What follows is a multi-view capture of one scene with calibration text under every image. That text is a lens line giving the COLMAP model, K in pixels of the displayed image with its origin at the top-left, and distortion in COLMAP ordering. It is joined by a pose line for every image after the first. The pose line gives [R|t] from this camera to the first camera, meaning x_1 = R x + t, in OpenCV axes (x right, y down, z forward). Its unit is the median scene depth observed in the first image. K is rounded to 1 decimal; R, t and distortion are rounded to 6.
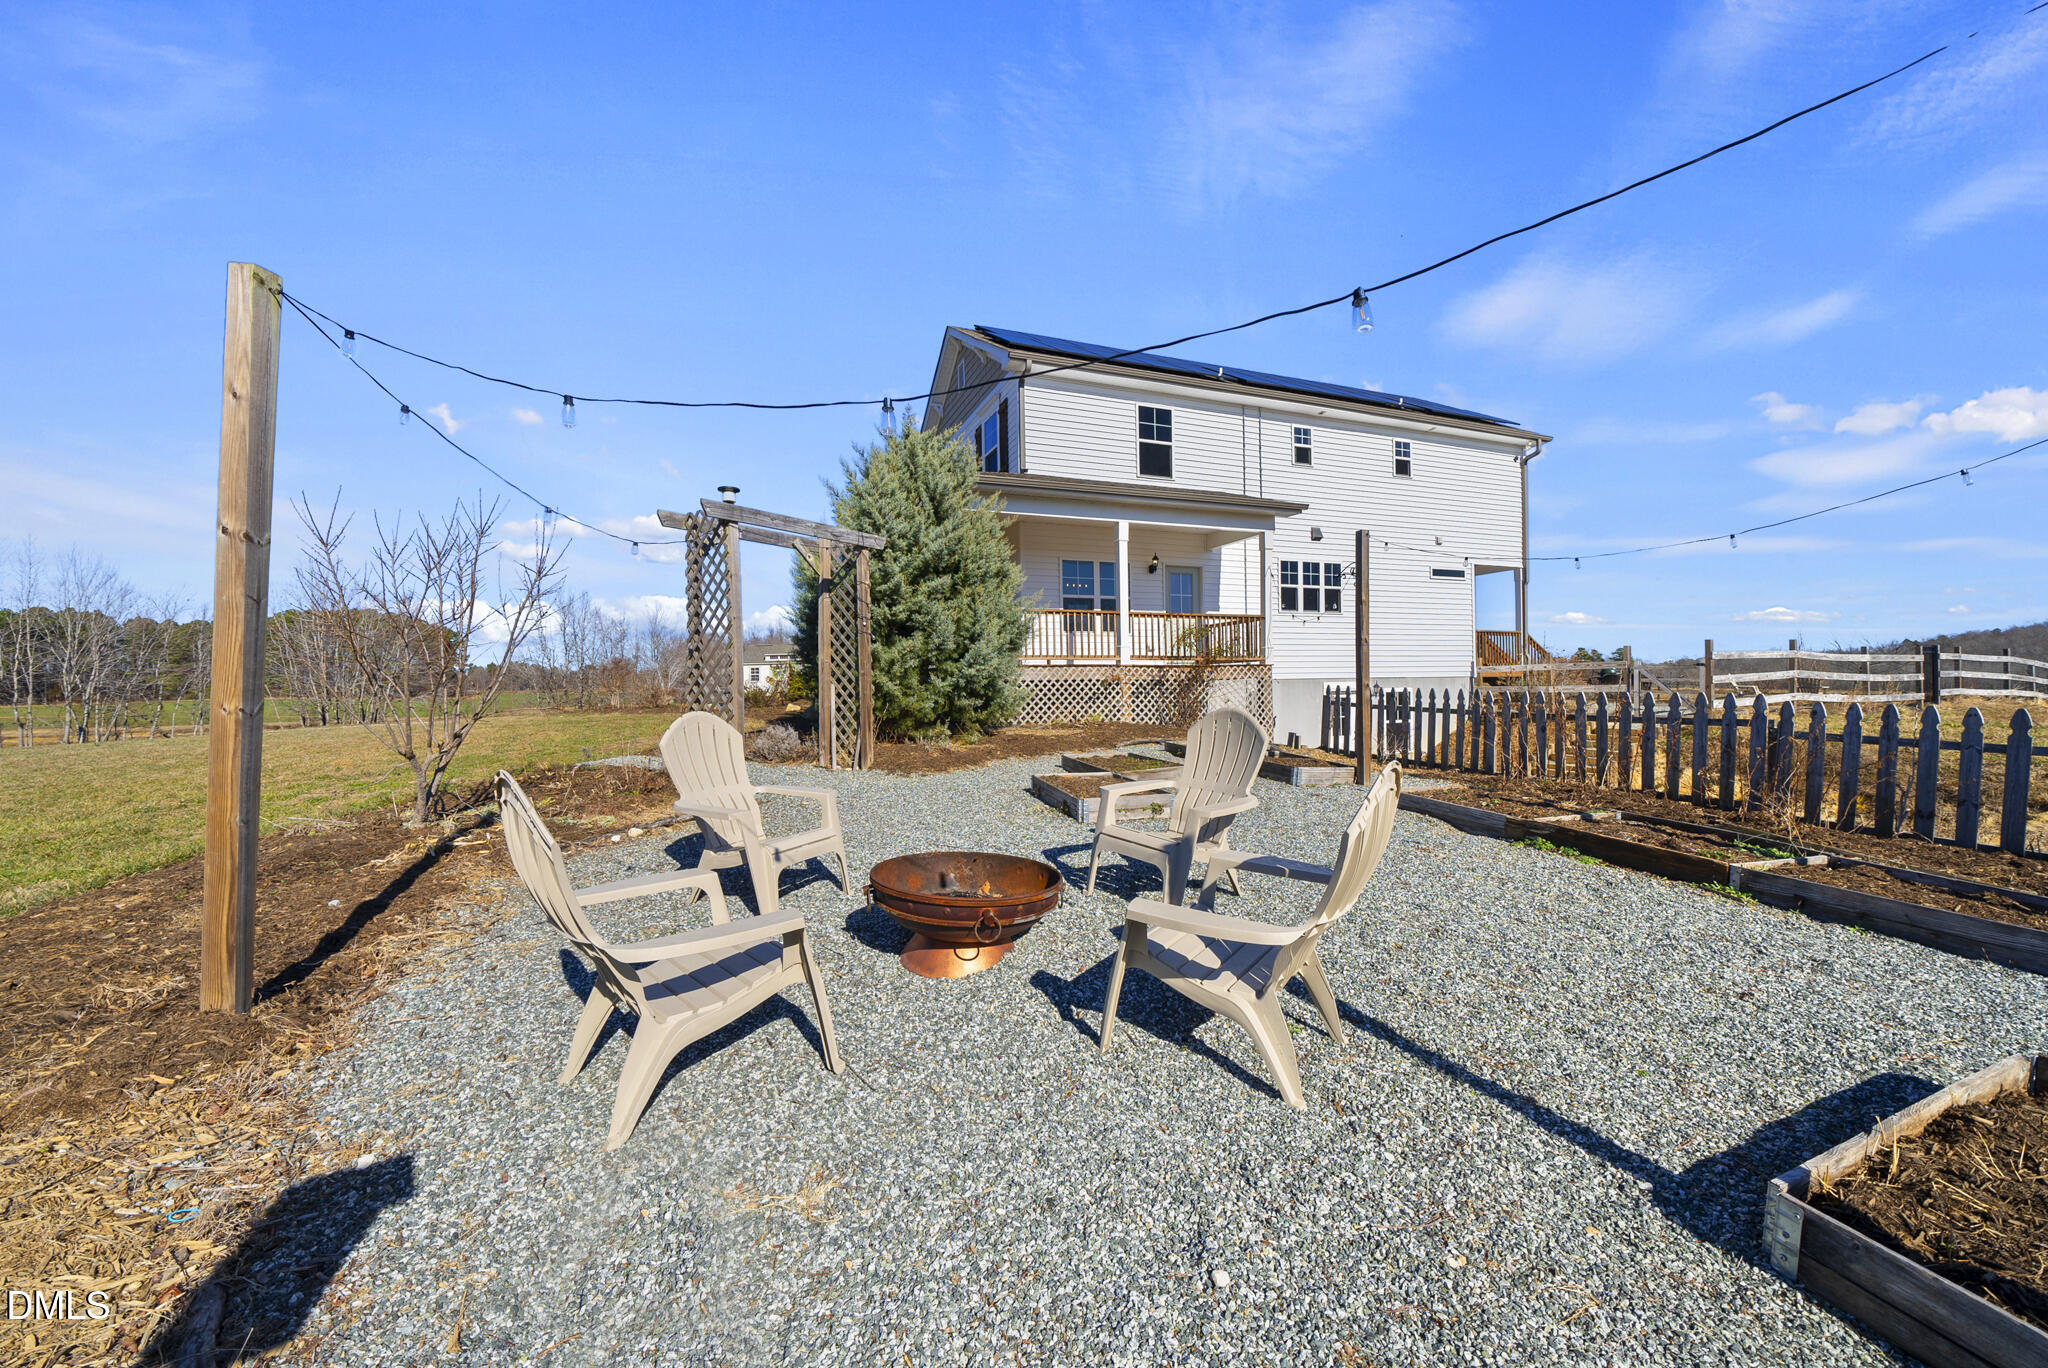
lens RADIAL K [[755.6, 0, 1026.5], [0, 755.6, 676.3], [0, 0, 1]] dist [-0.000660, 0.000072]
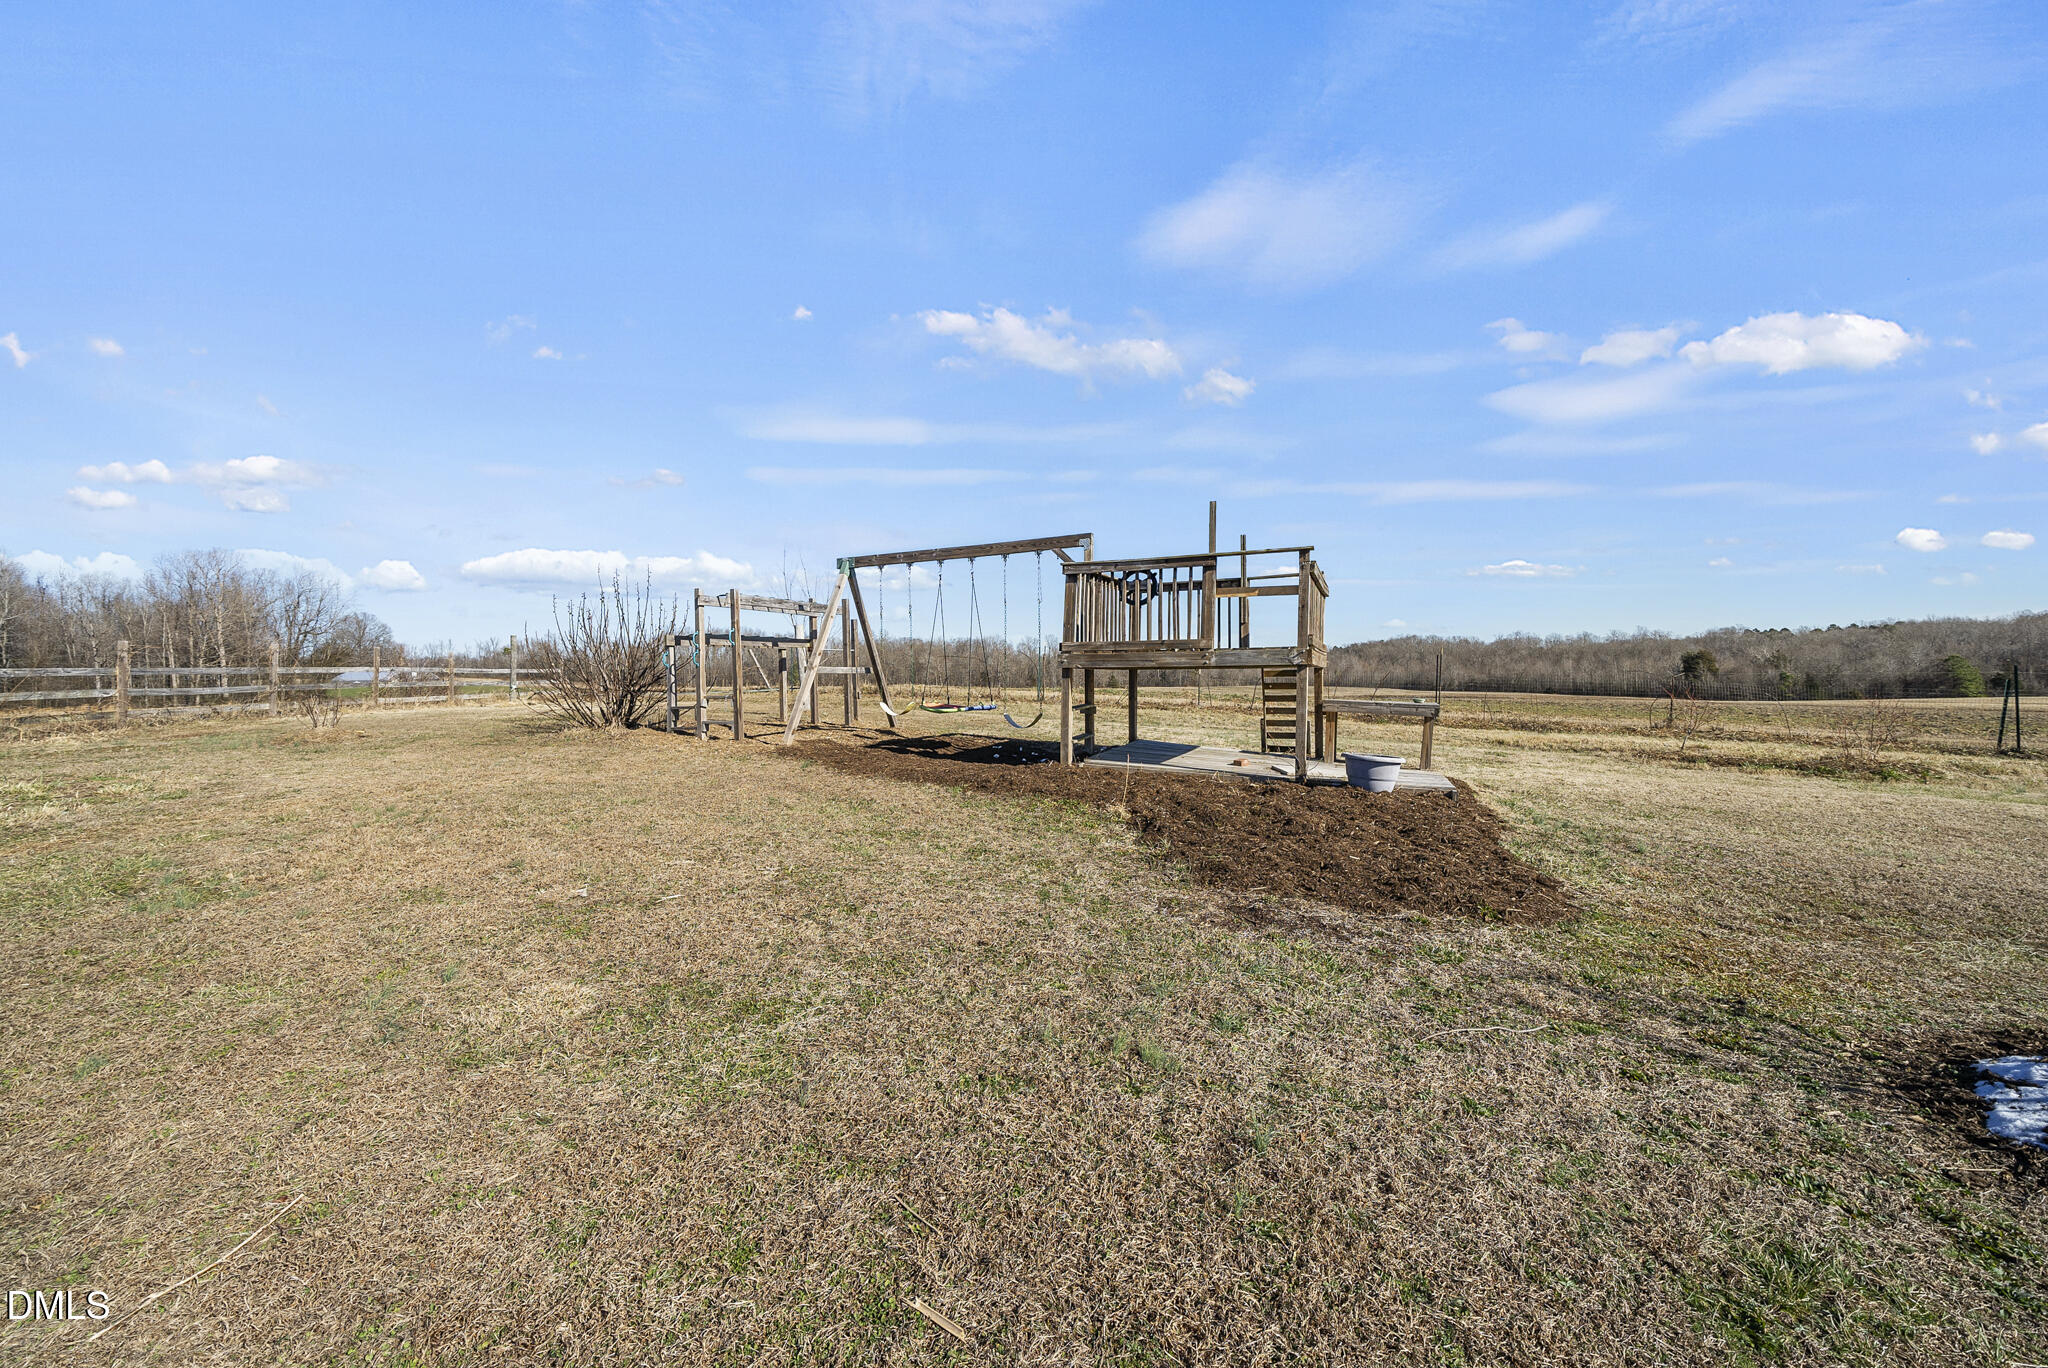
lens RADIAL K [[745.8, 0, 1019.0], [0, 745.8, 683.8], [0, 0, 1]] dist [0.000149, -0.000199]
pose [[0.999999, -0.001119, 0.000105, 0.410413], [0.001119, 0.999999, -0.000267, 0.052992], [-0.000104, 0.000267, 1.000000, 0.124057]]
